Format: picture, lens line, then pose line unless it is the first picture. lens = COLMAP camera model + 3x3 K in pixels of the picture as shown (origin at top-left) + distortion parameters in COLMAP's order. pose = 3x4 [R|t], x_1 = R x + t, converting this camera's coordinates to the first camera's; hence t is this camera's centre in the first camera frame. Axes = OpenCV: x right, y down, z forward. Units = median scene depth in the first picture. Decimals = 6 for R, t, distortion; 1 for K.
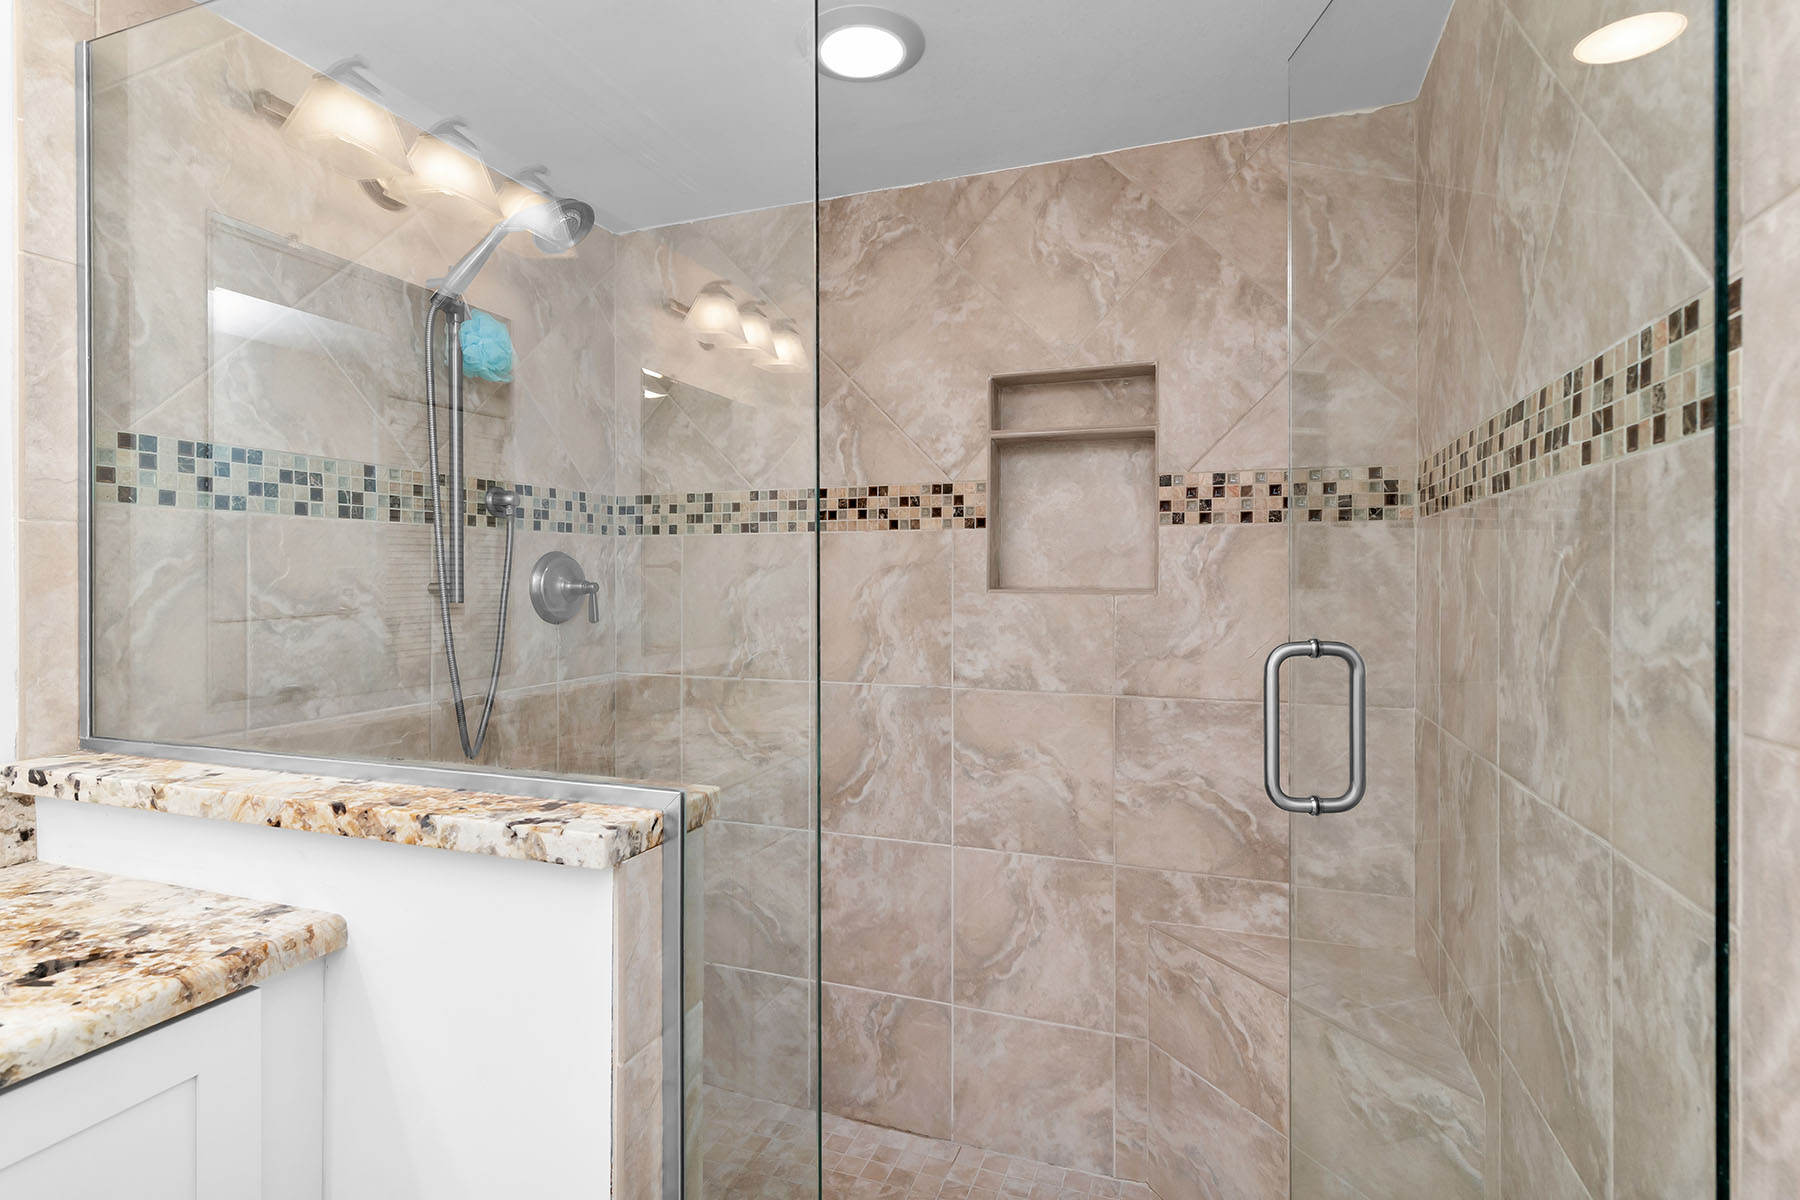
lens RADIAL K [[900.5, 0, 899.5], [0, 900.5, 582.1], [0, 0, 1]] dist [0.009703, -0.002335]
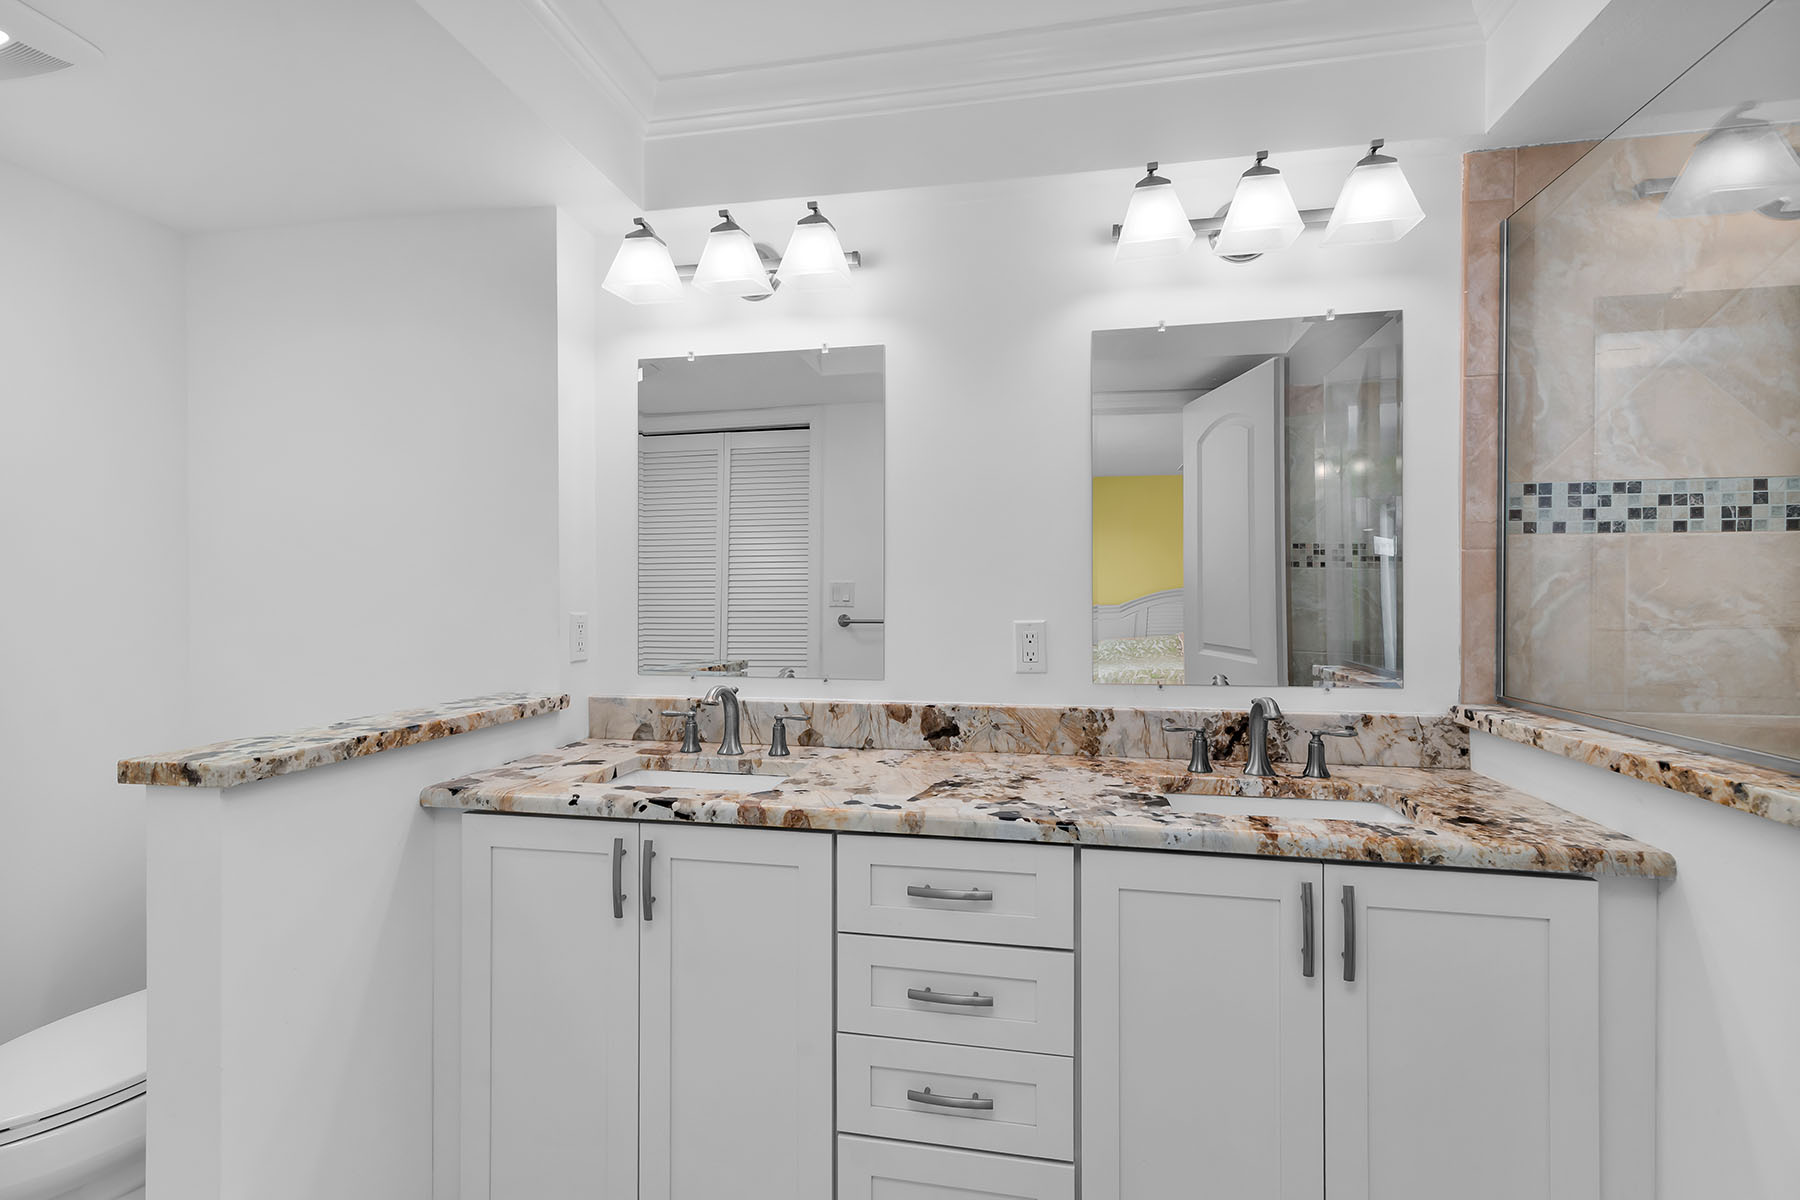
lens RADIAL K [[822.0, 0, 897.7], [0, 822.0, 592.1], [0, 0, 1]] dist [0.013431, 0.000528]
pose [[0.171295, -0.001658, -0.985218, 0.239431], [-0.005497, 0.999981, -0.002638, 0.011570], [0.985204, 0.005867, 0.171282, -0.179589]]
